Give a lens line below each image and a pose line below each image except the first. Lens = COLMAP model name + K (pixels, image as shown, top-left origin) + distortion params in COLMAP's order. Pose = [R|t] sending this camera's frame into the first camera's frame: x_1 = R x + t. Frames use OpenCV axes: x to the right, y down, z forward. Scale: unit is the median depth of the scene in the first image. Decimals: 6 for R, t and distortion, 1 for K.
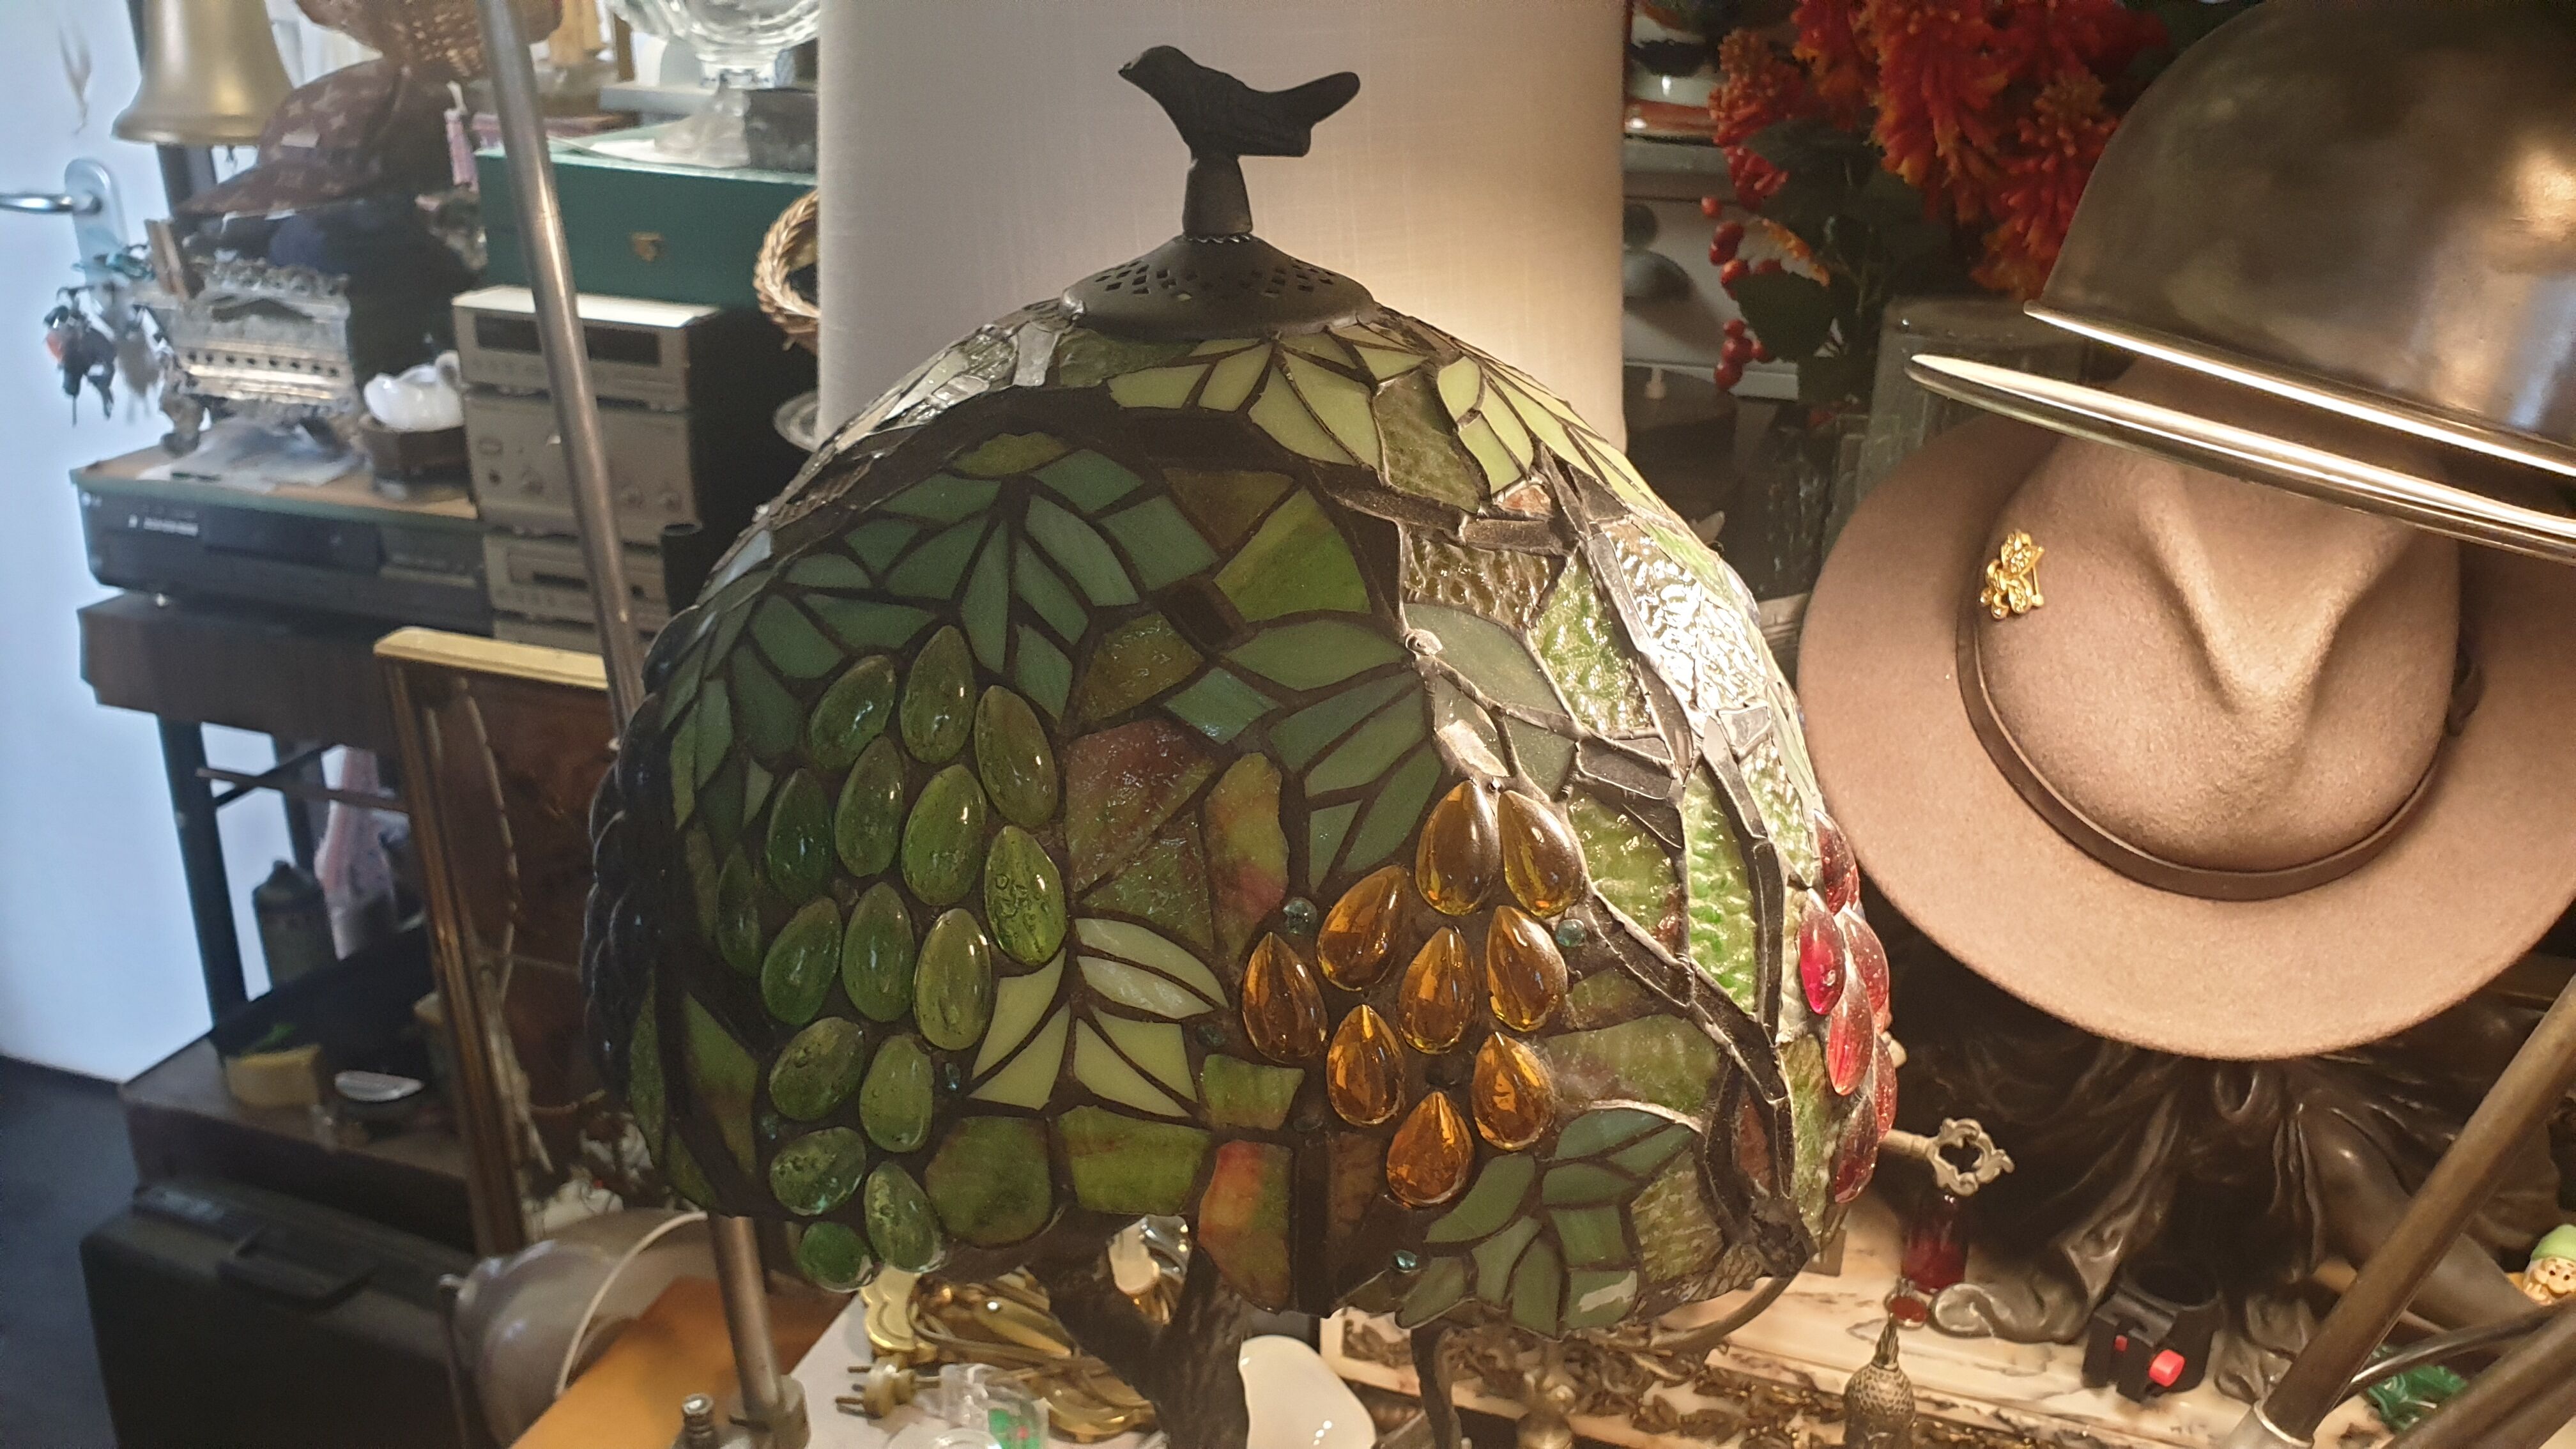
lens RADIAL K [[1994.1, 0, 1288.0], [0, 1994.1, 724.5], [0, 0, 1]] dist [0.078962, -0.210150]
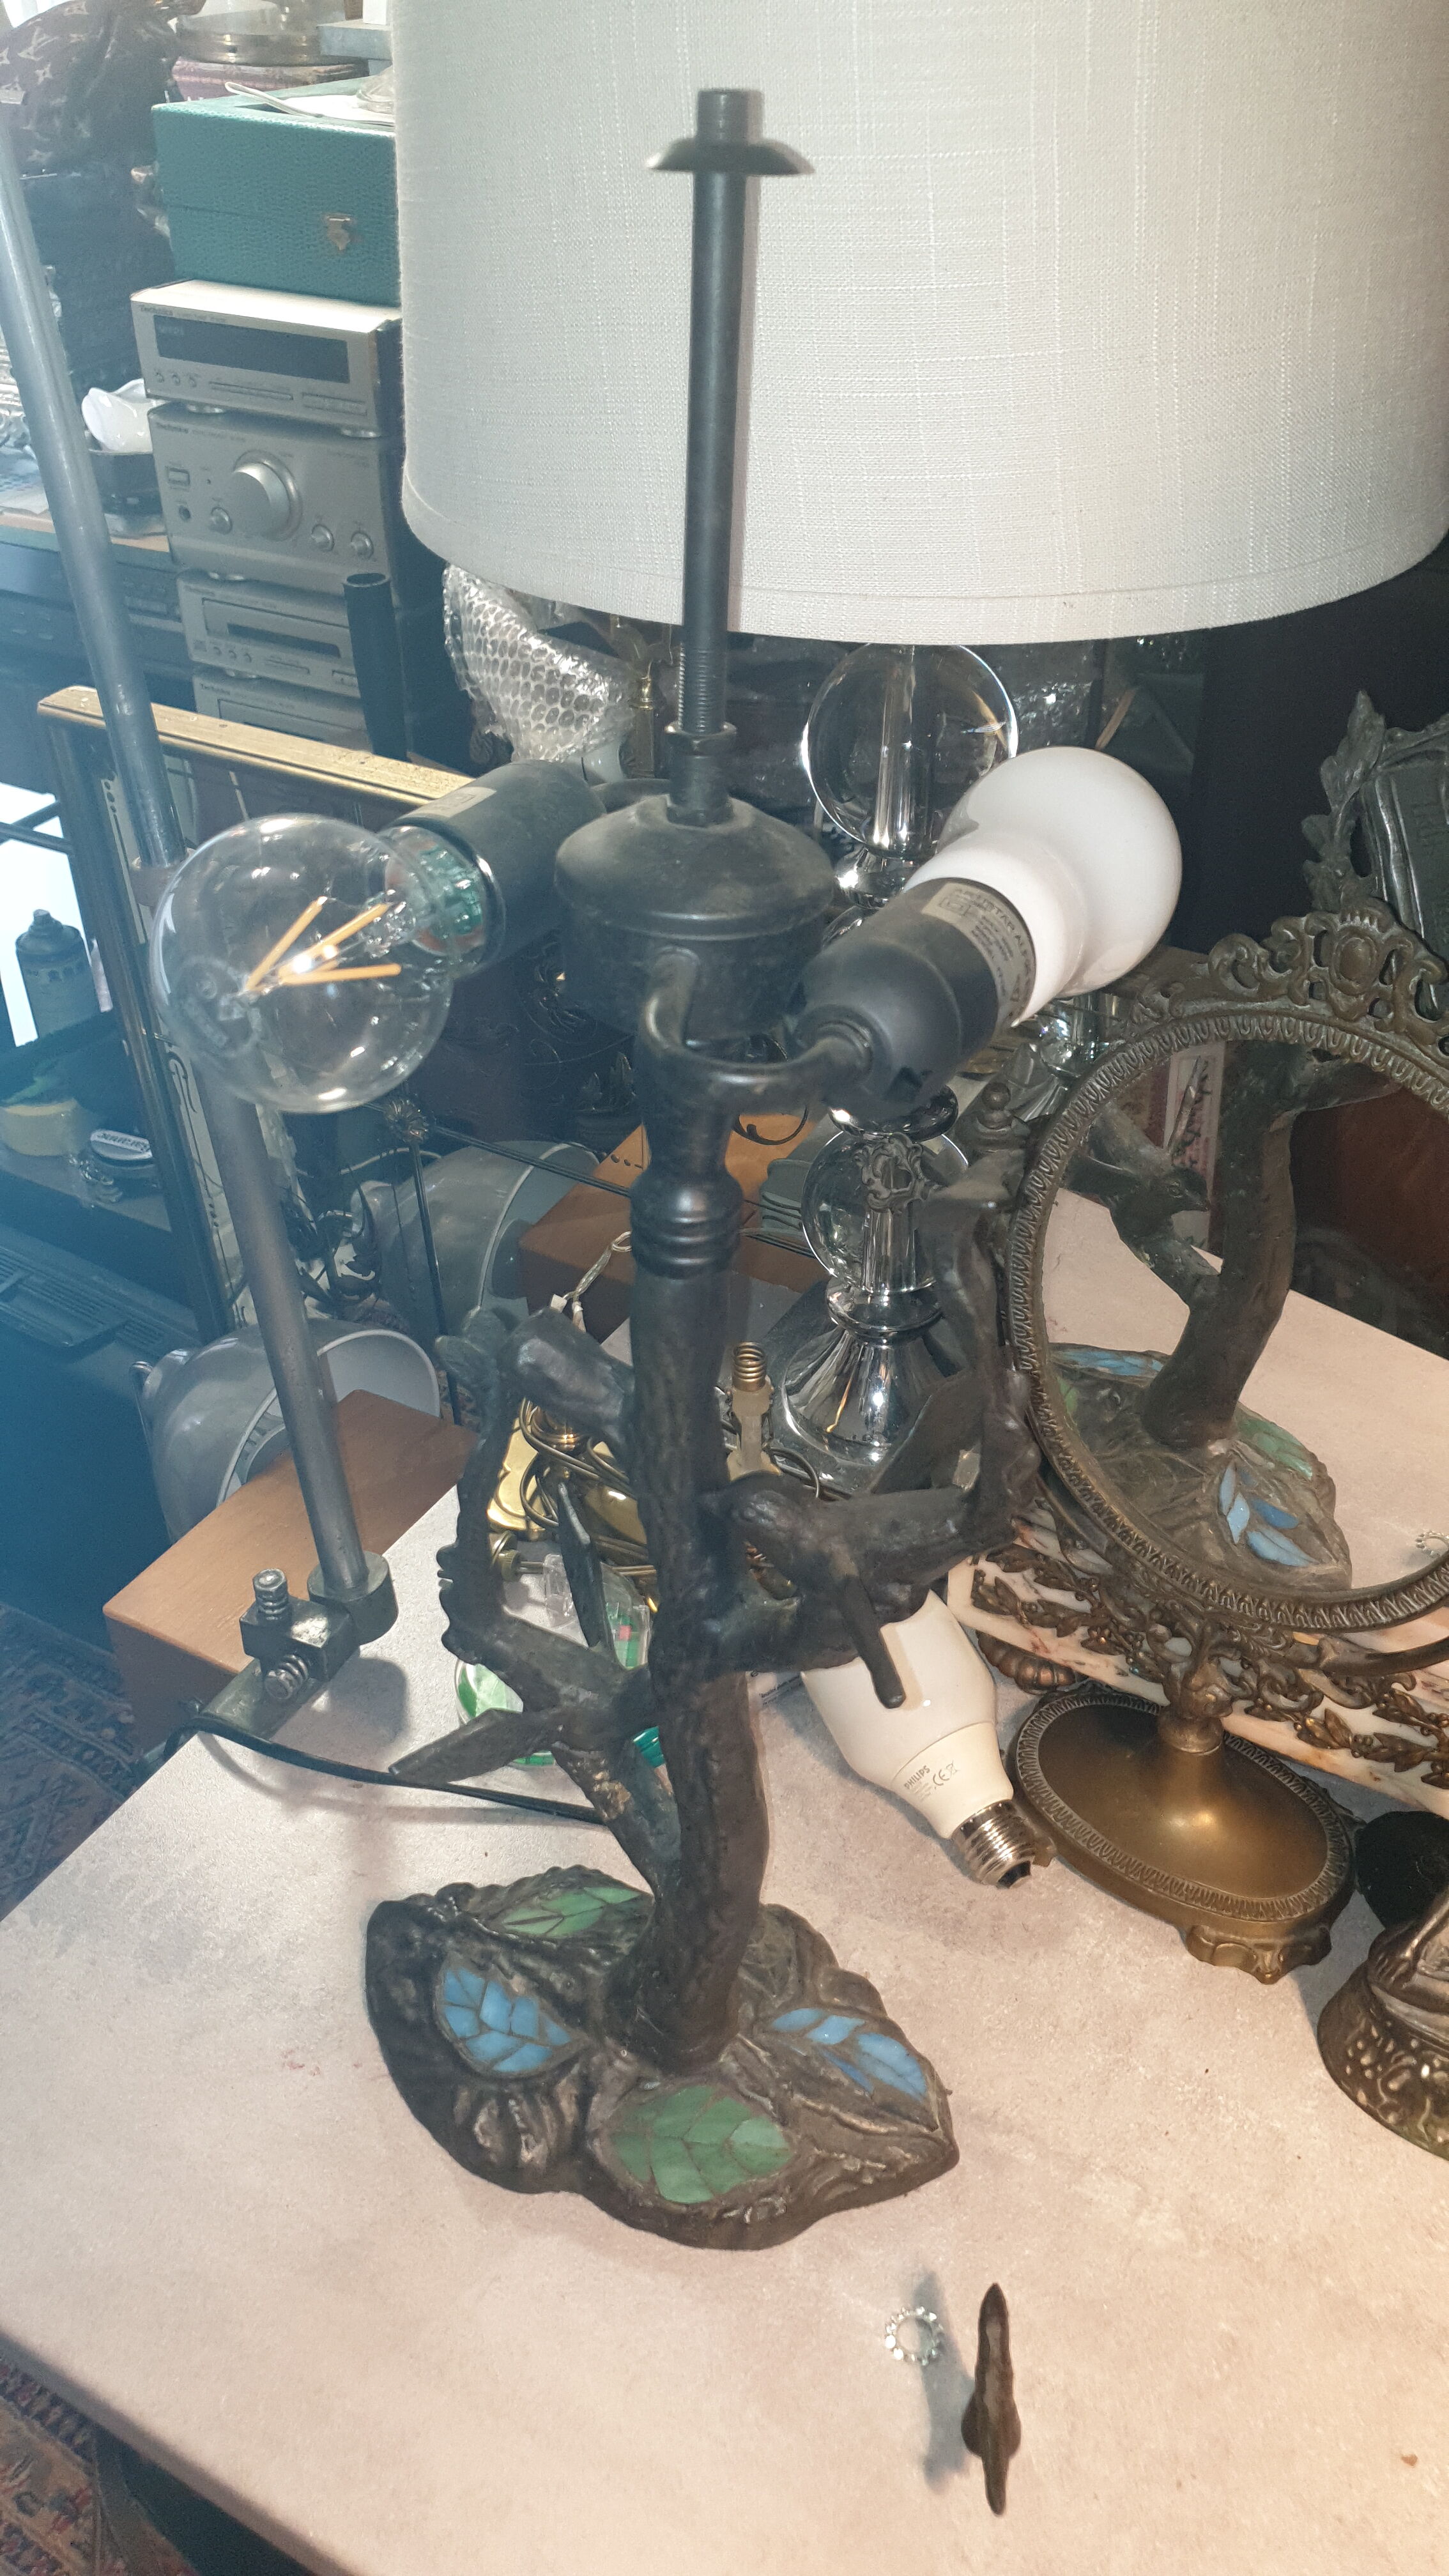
lens RADIAL K [[1994.7, 0, 724.5], [0, 1994.7, 1288.0], [0, 0, 1]] dist [0.011940, 0.006894]
pose [[0.978780, 0.098302, -0.179793, 0.119080], [-0.051630, 0.967417, 0.247867, -0.061194], [0.198301, -0.233325, 0.951965, 0.314608]]
